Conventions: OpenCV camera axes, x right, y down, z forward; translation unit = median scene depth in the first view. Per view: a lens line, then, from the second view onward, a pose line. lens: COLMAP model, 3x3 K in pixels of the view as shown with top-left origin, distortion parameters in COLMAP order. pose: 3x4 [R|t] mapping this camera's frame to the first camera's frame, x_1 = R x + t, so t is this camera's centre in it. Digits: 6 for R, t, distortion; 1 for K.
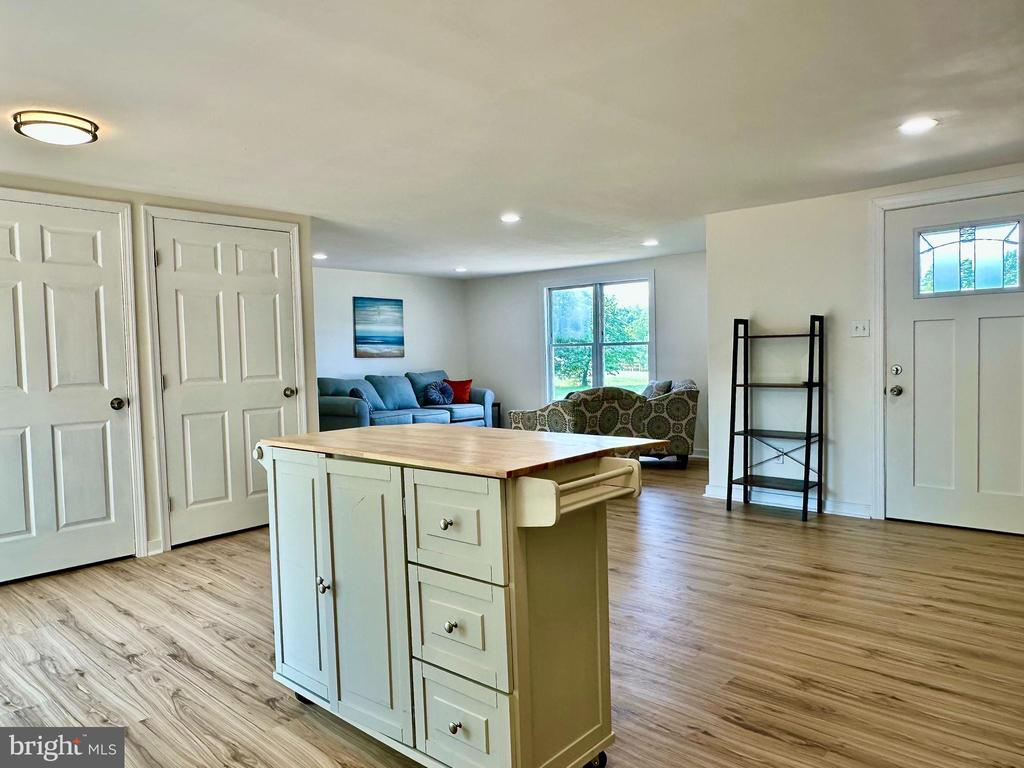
lens RADIAL K [[705.8, 0, 512.0], [0, 705.8, 384.0], [0, 0, 1]] dist [-0.000354, -0.002137]
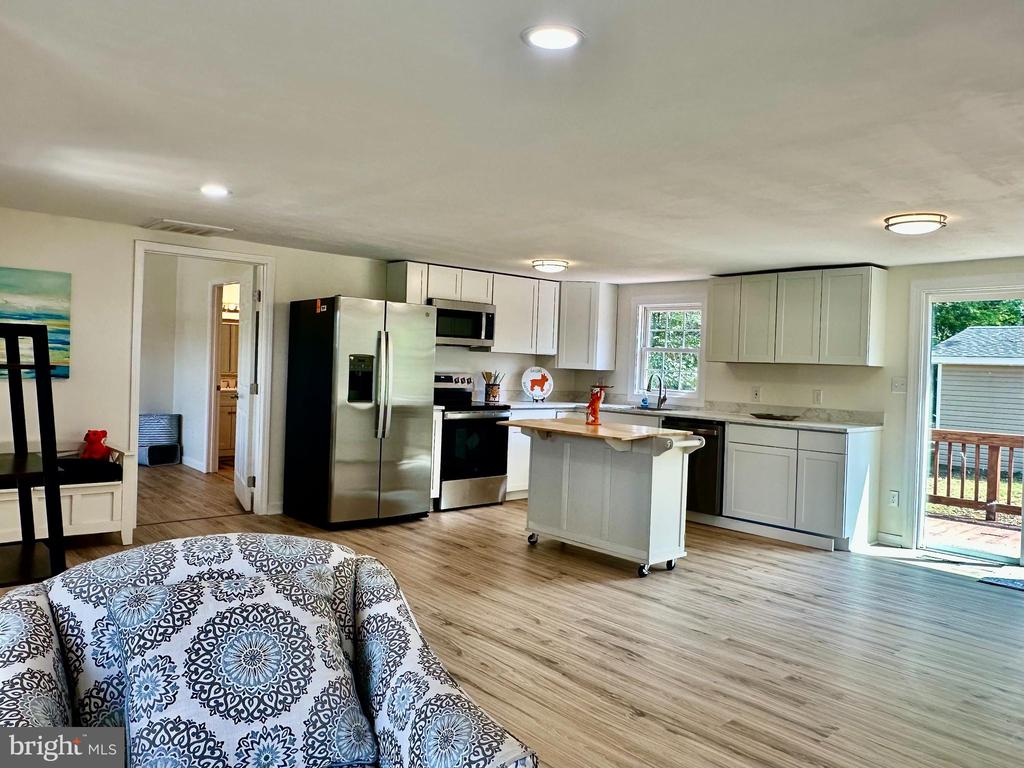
lens RADIAL K [[739.6, 0, 510.6], [0, 739.6, 372.3], [0, 0, 1]] dist [0.002006, 0.000827]
pose [[-0.995939, -0.014111, 0.088915, -0.016766], [-0.009224, 0.998436, 0.055137, -0.100729], [-0.089554, 0.054093, -0.994512, 1.602883]]
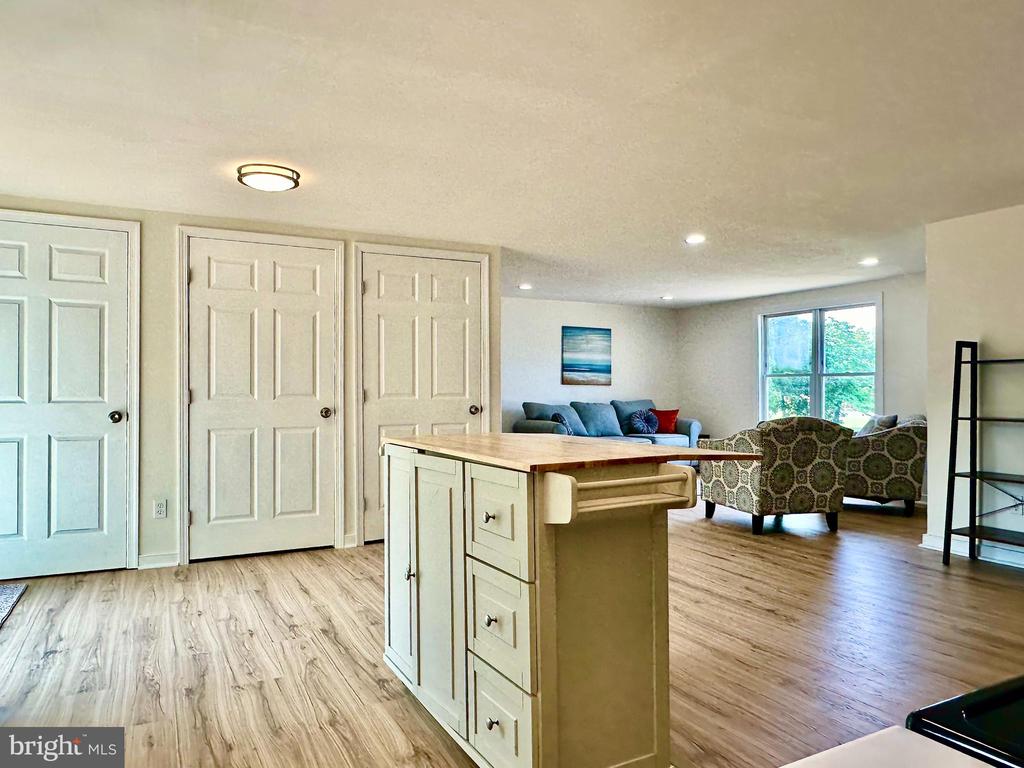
lens RADIAL K [[698.5, 0, 512.0], [0, 698.5, 384.0], [0, 0, 1]] dist [-0.005180, 0.001529]
pose [[0.940343, 0.018464, -0.339725, 0.107003], [-0.035747, 0.998361, -0.044684, 0.019683], [0.338343, 0.054163, 0.939463, 0.021934]]
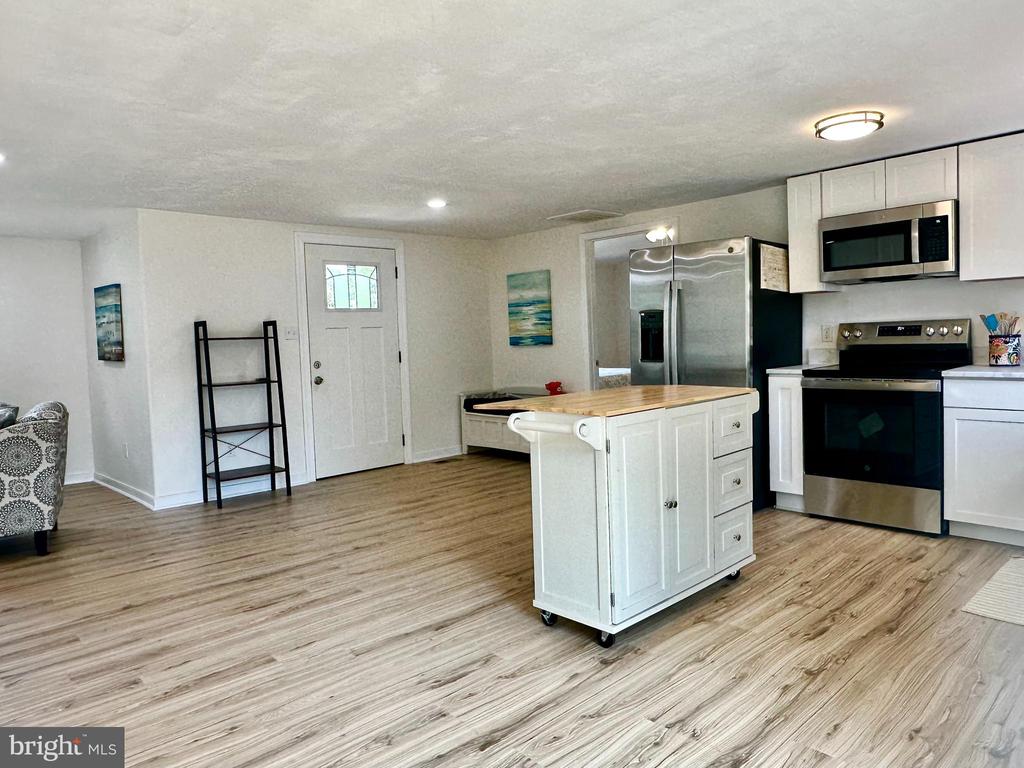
lens RADIAL K [[698.5, 0, 512.0], [0, 698.5, 384.0], [0, 0, 1]] dist [-0.005180, 0.001529]
pose [[0.062075, -0.045629, 0.997028, -0.734519], [0.078386, 0.996092, 0.040706, -0.008856], [-0.994989, 0.075626, 0.065409, 0.558509]]
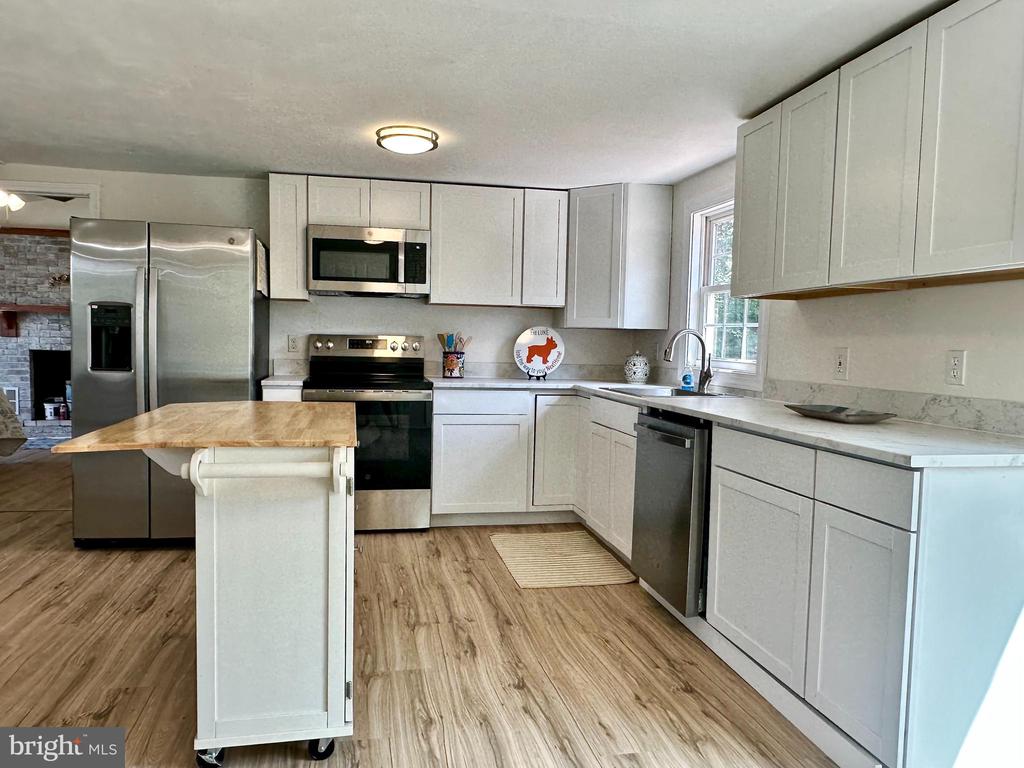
lens RADIAL K [[692.4, 0, 498.0], [0, 692.4, 391.9], [0, 0, 1]] dist [-0.001843, 0.000615]
pose [[-0.809759, -0.036358, 0.585635, -0.487977], [0.024874, 0.995054, 0.096168, -0.024145], [-0.586235, 0.092440, -0.804850, 0.795643]]
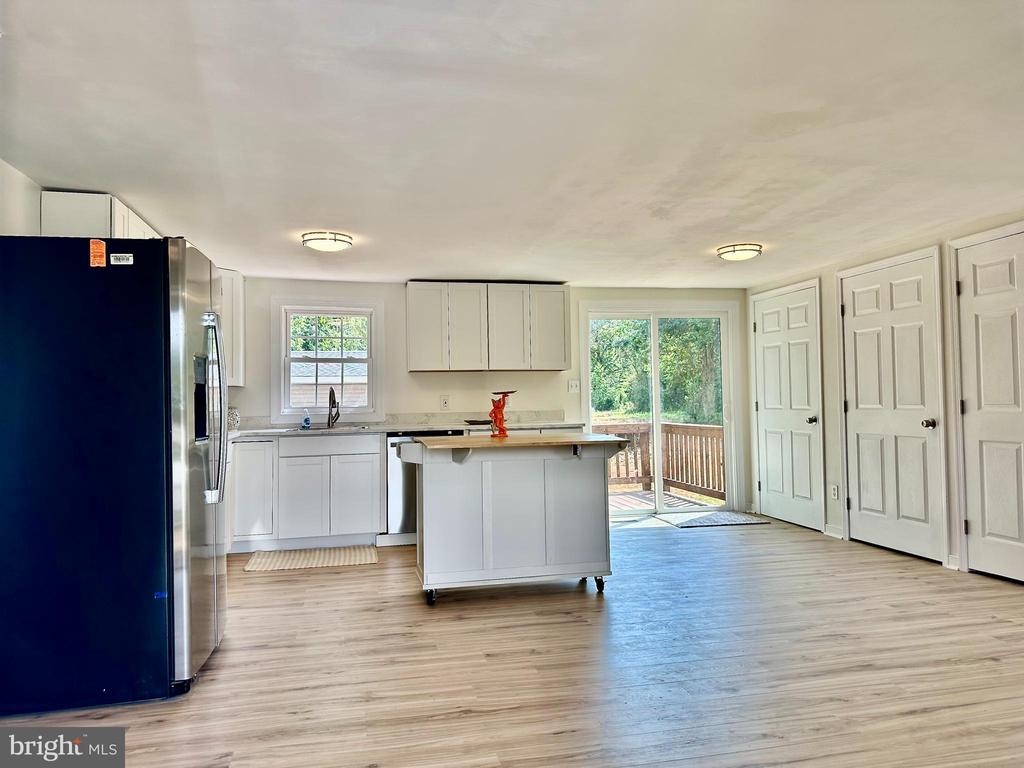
lens RADIAL K [[717.6, 0, 512.0], [0, 717.6, 384.0], [0, 0, 1]] dist [0.040971, -0.052222]
pose [[-0.563815, 0.011064, -0.825827, 0.716929], [-0.009925, 0.999747, 0.020171, -0.048273], [0.825841, 0.019569, -0.563563, 1.006994]]
